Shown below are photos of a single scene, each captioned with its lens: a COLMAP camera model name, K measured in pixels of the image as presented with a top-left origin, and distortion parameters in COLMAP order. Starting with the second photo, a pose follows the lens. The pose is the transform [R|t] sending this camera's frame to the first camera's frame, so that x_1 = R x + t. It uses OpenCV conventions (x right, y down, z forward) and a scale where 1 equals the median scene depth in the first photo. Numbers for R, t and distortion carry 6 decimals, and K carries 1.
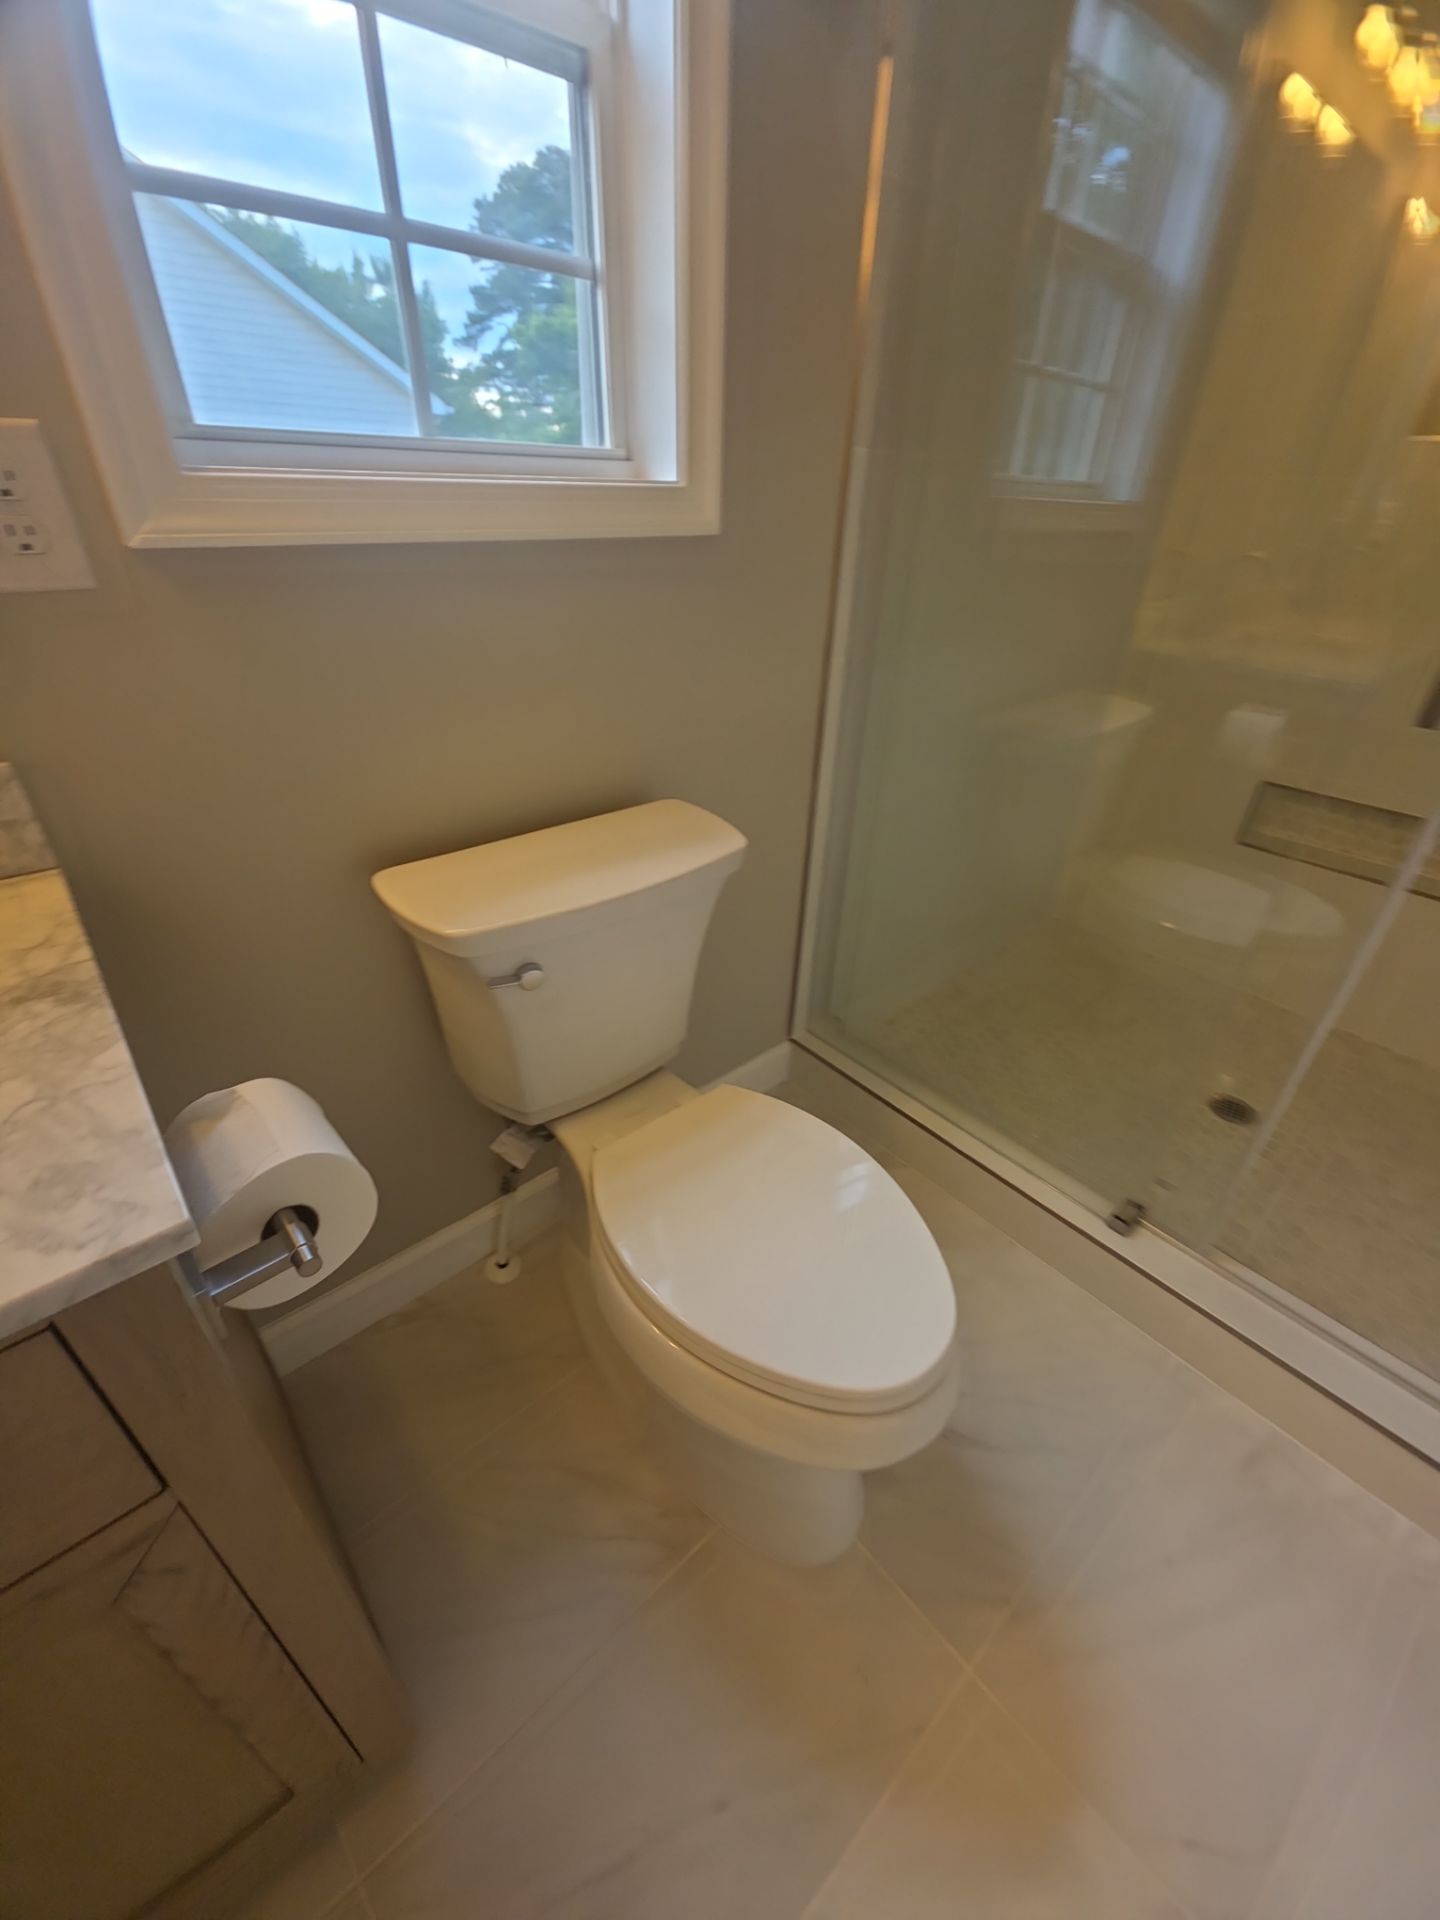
lens RADIAL K [[759.9, 0, 716.1], [0, 759.9, 965.3], [0, 0, 1]] dist [0.014237, -0.007492]
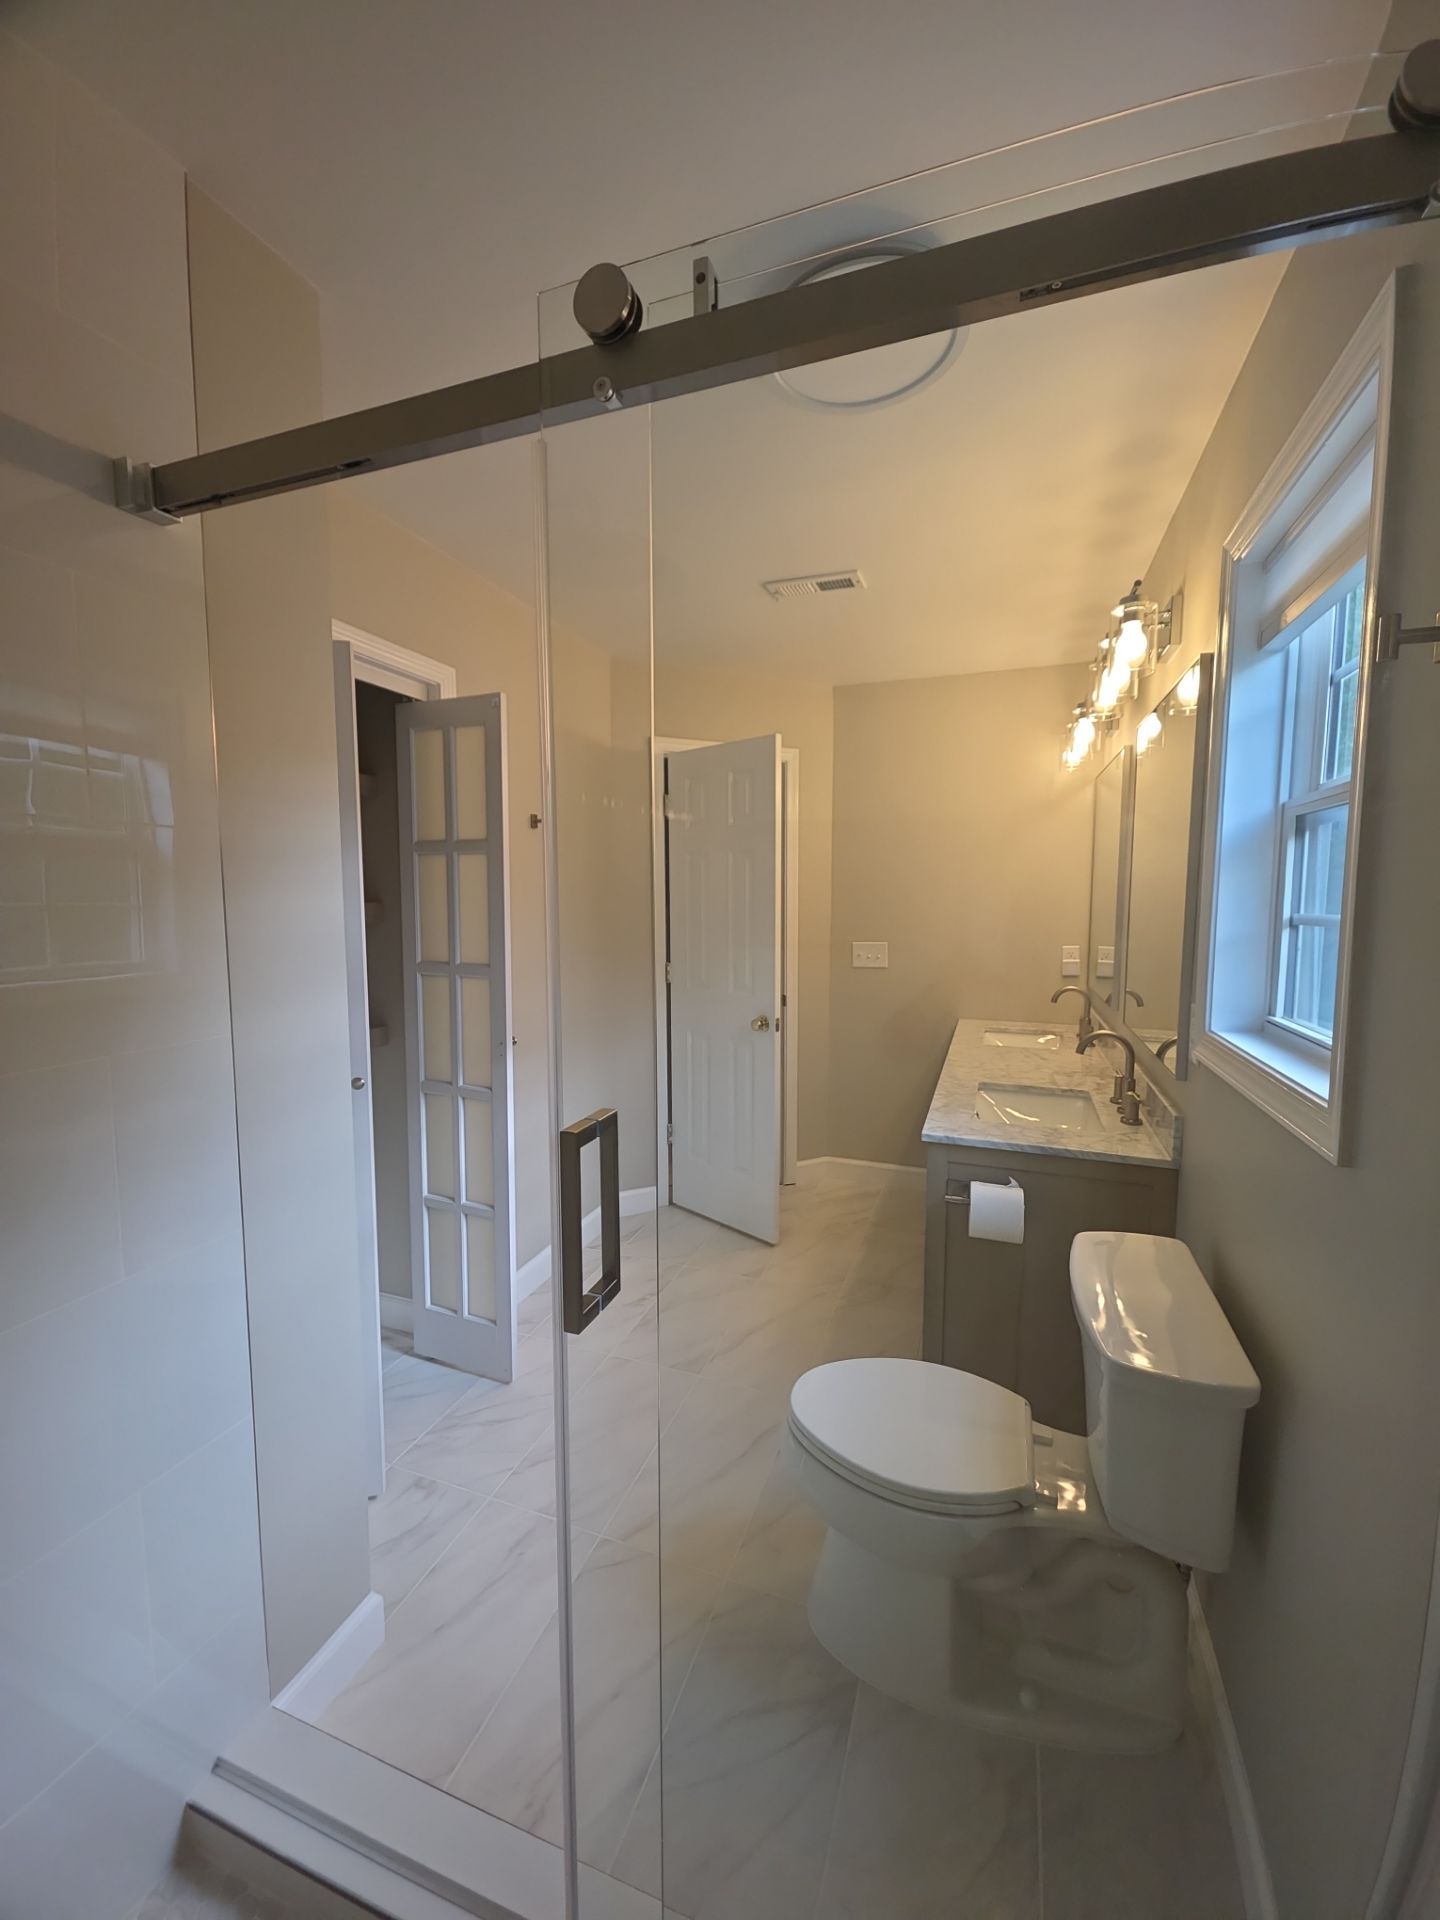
lens RADIAL K [[759.9, 0, 724.1], [0, 759.9, 960.2], [0, 0, 1]] dist [0.014237, -0.007492]
pose [[-0.875988, 0.014462, -0.482116, 0.917804], [-0.274566, 0.806846, 0.523081, -0.919279], [0.396558, 0.590585, -0.702816, 1.088745]]
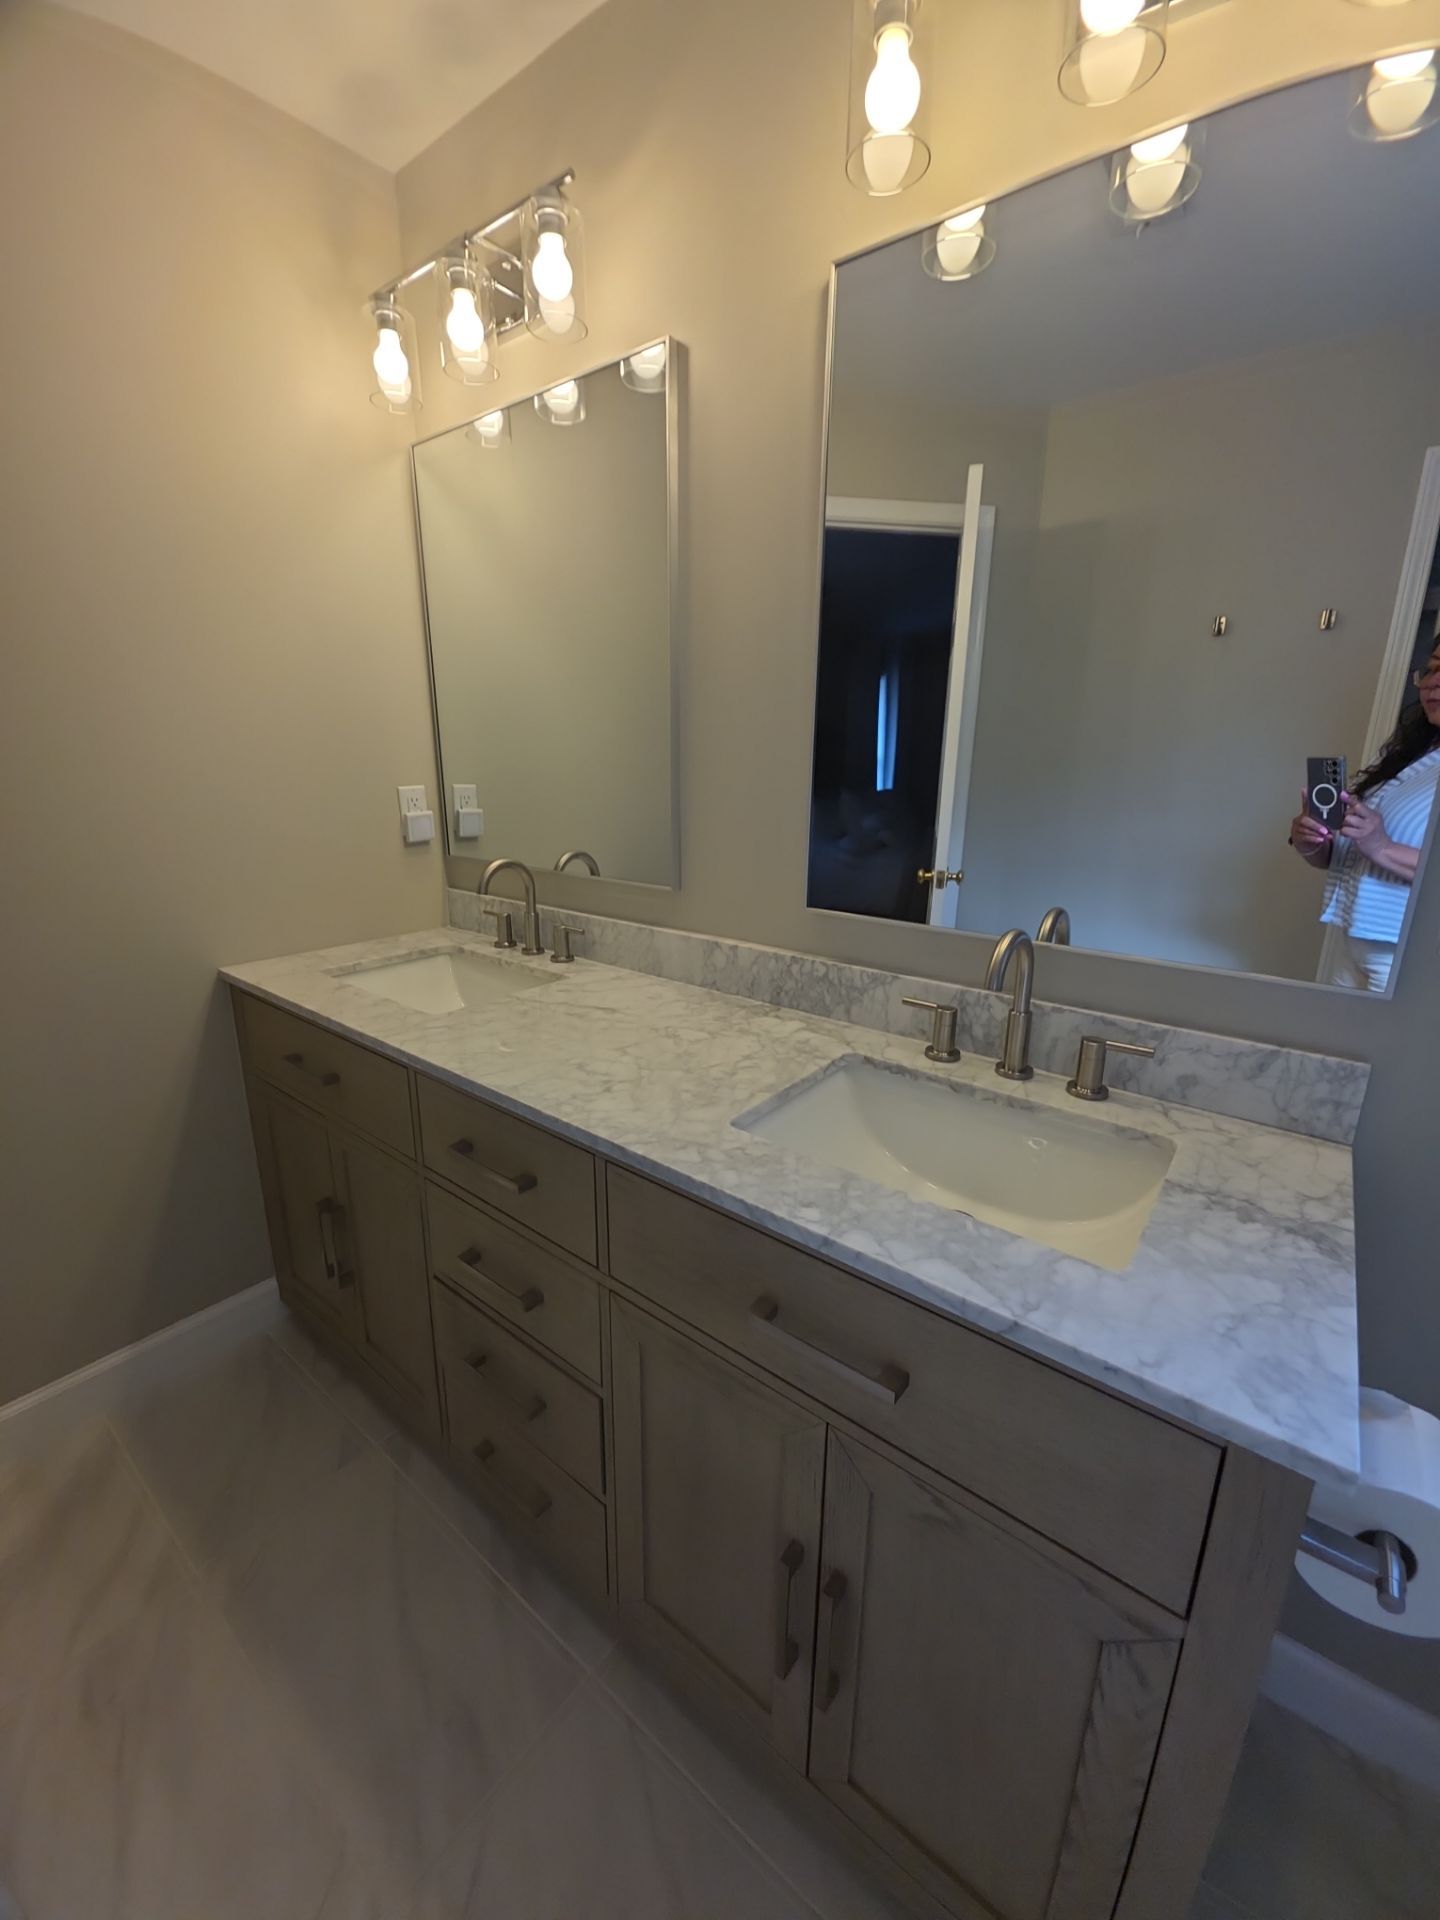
lens RADIAL K [[759.9, 0, 718.0], [0, 759.9, 961.5], [0, 0, 1]] dist [0.014237, -0.007492]
pose [[0.180702, 0.231743, -0.955846, 0.038504], [-0.522640, 0.845903, 0.106283, 0.014075], [0.833183, 0.480358, 0.273975, -0.203870]]
